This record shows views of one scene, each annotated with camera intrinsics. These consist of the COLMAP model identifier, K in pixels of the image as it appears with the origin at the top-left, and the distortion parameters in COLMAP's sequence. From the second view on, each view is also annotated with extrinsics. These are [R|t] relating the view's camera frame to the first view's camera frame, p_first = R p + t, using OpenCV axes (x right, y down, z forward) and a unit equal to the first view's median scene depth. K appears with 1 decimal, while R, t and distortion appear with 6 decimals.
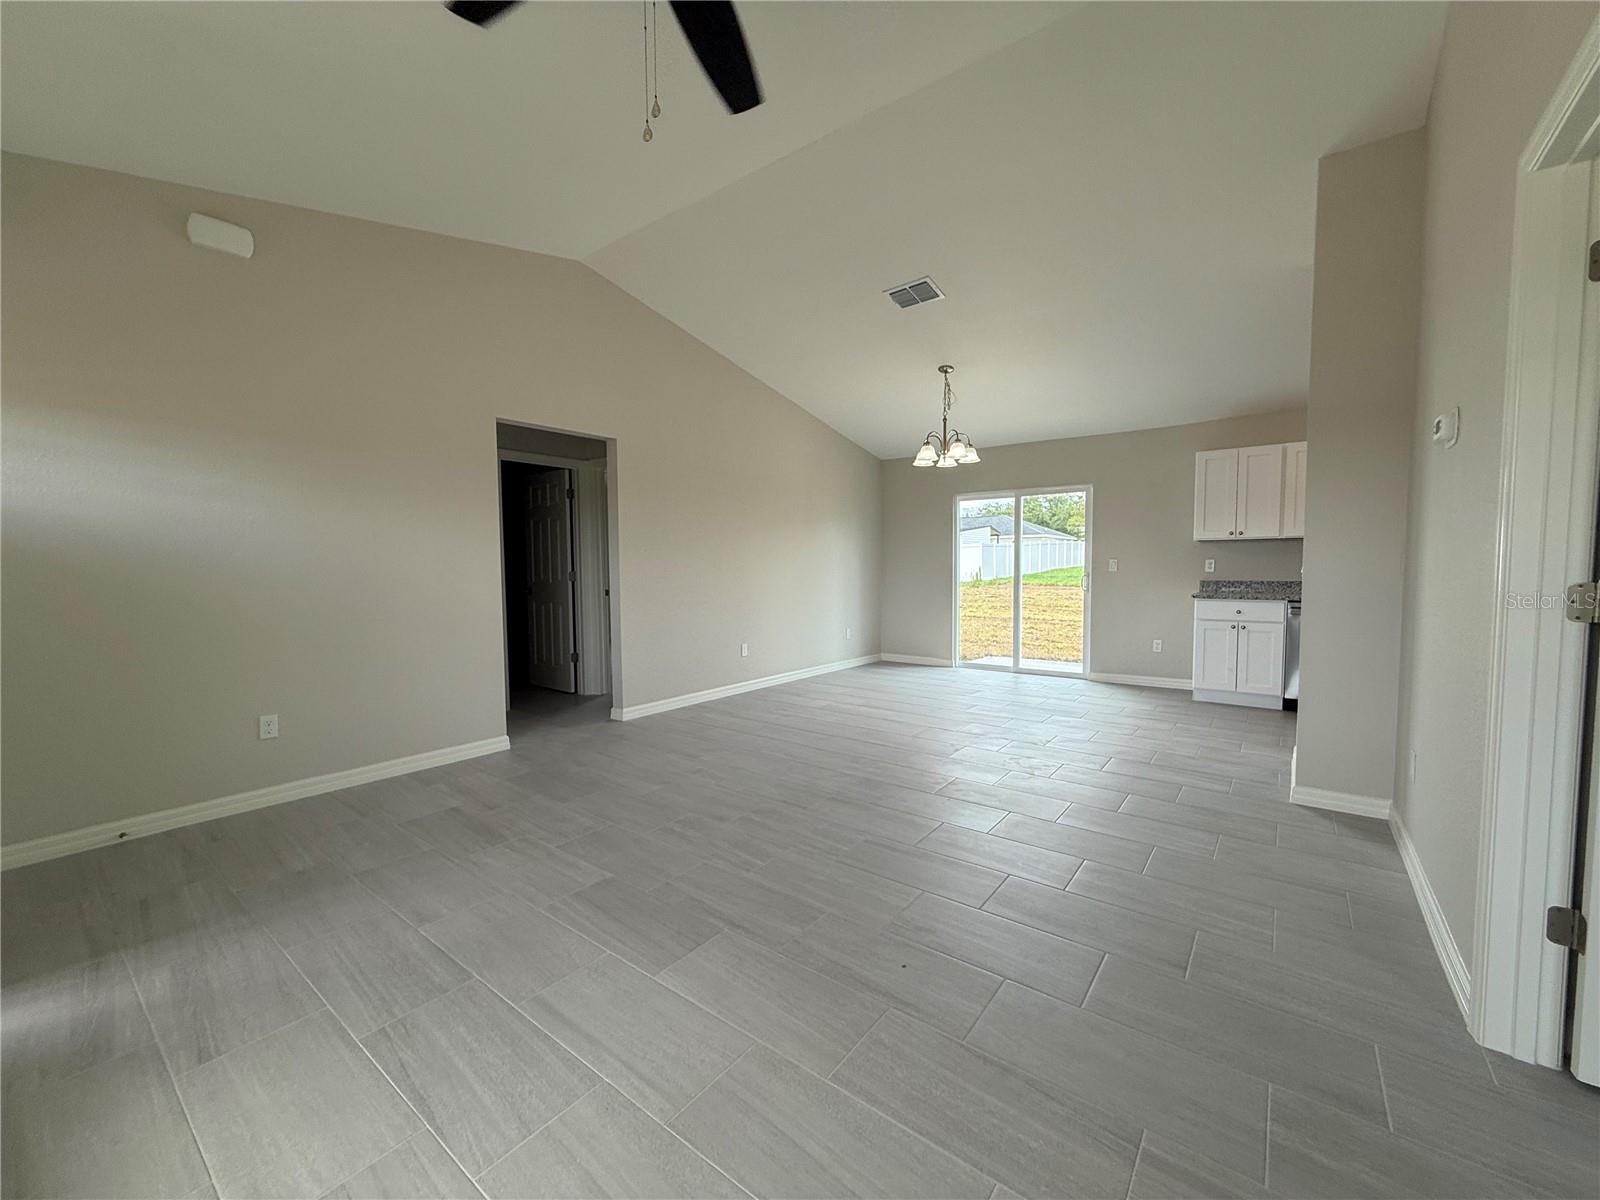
lens RADIAL K [[636.3, 0, 793.9], [0, 636.3, 602.7], [0, 0, 1]] dist [-0.000618, -0.000361]
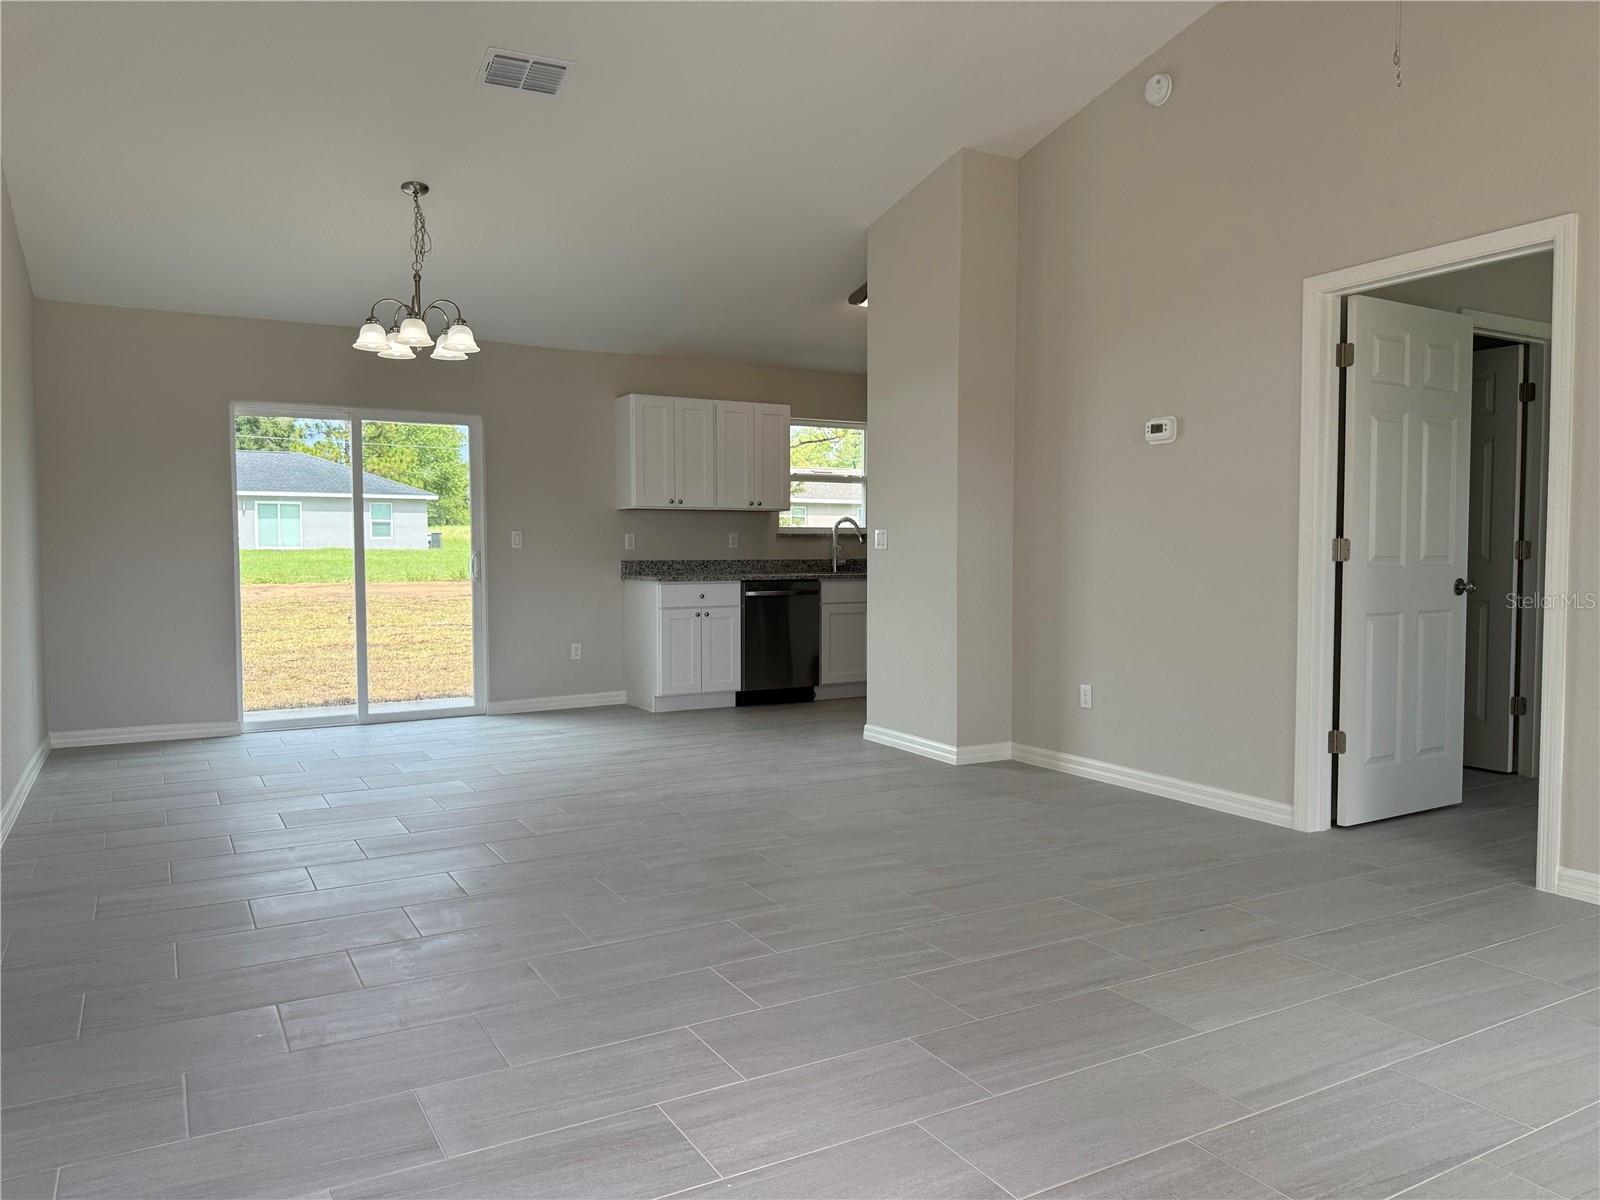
lens RADIAL K [[1117.7, 0, 800.0], [0, 1117.7, 600.0], [0, 0, 1]] dist [0.065519, -0.104309]
pose [[0.385670, -0.034637, 0.921987, -0.570875], [0.052972, 0.998478, 0.015352, 0.003597], [-0.921115, 0.042919, 0.386917, 0.306472]]
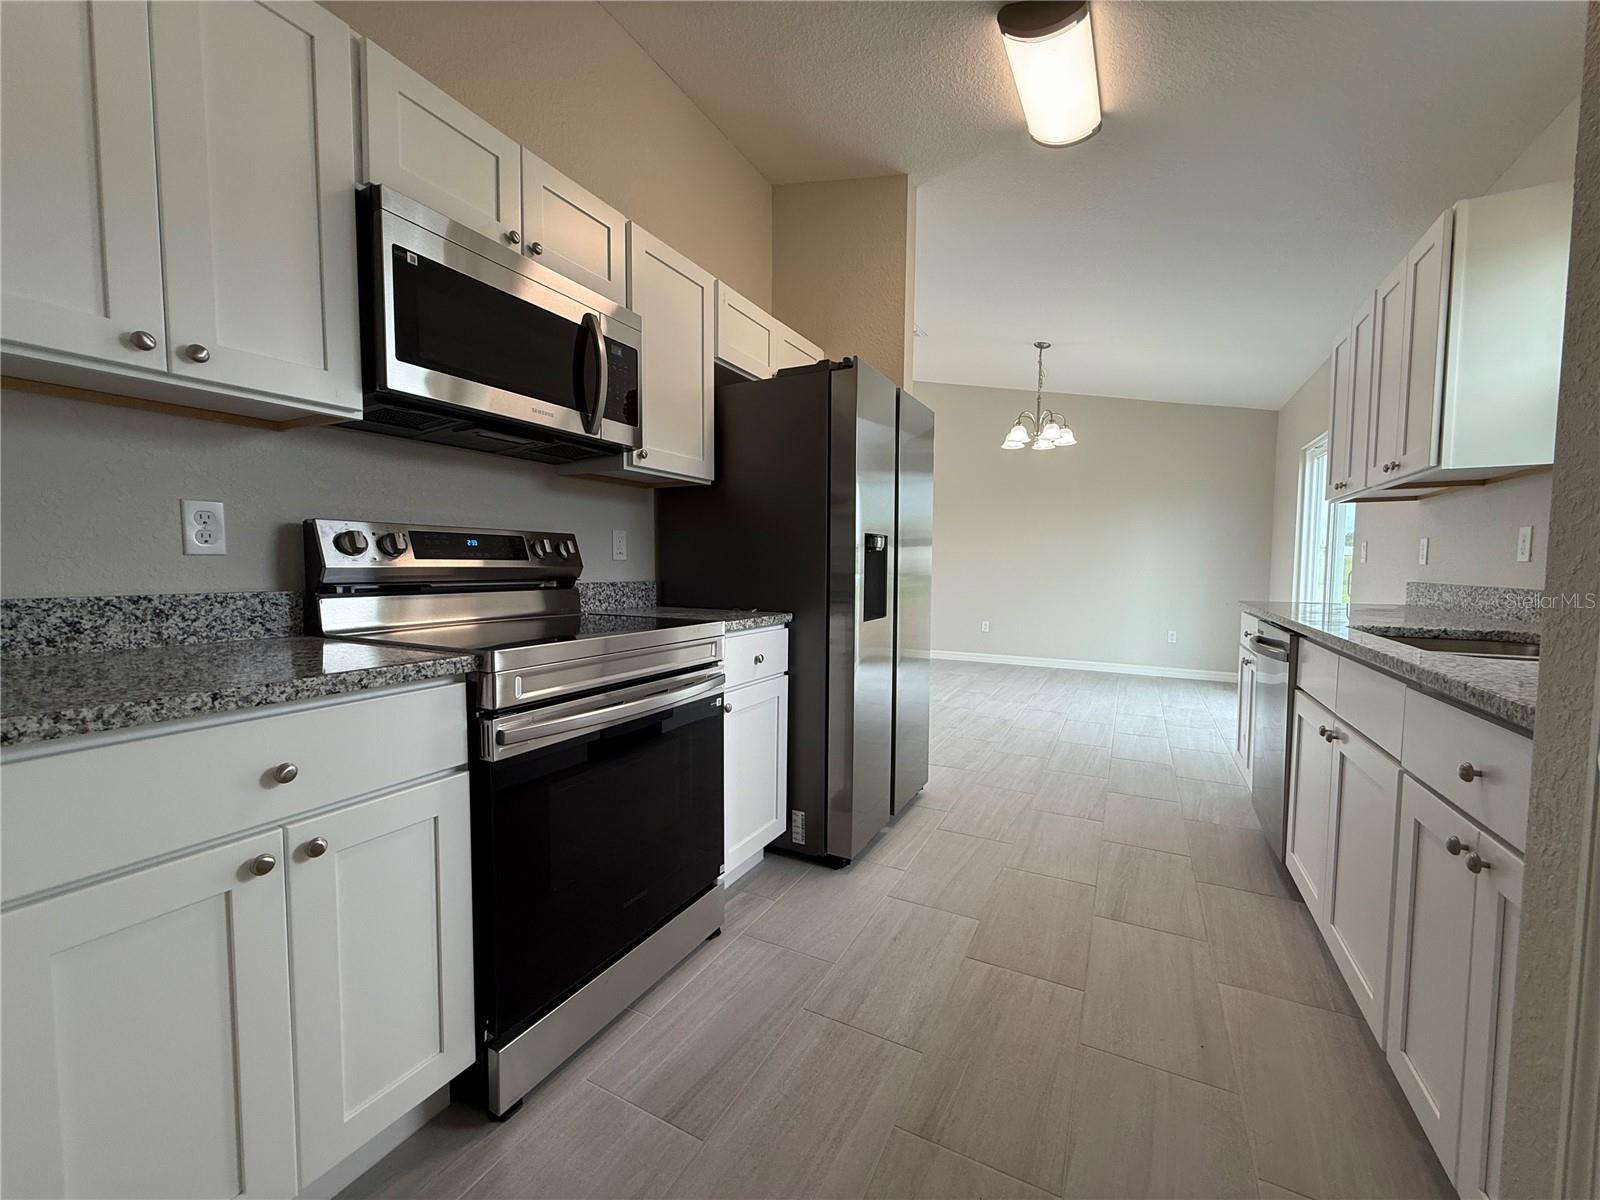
lens RADIAL K [[636.3, 0, 793.9], [0, 636.3, 602.7], [0, 0, 1]] dist [-0.000618, -0.000361]
pose [[0.165913, 0.071061, -0.983577, 1.127921], [-0.064943, 0.996022, 0.061005, -0.019741], [0.984000, 0.053755, 0.169868, 0.497635]]
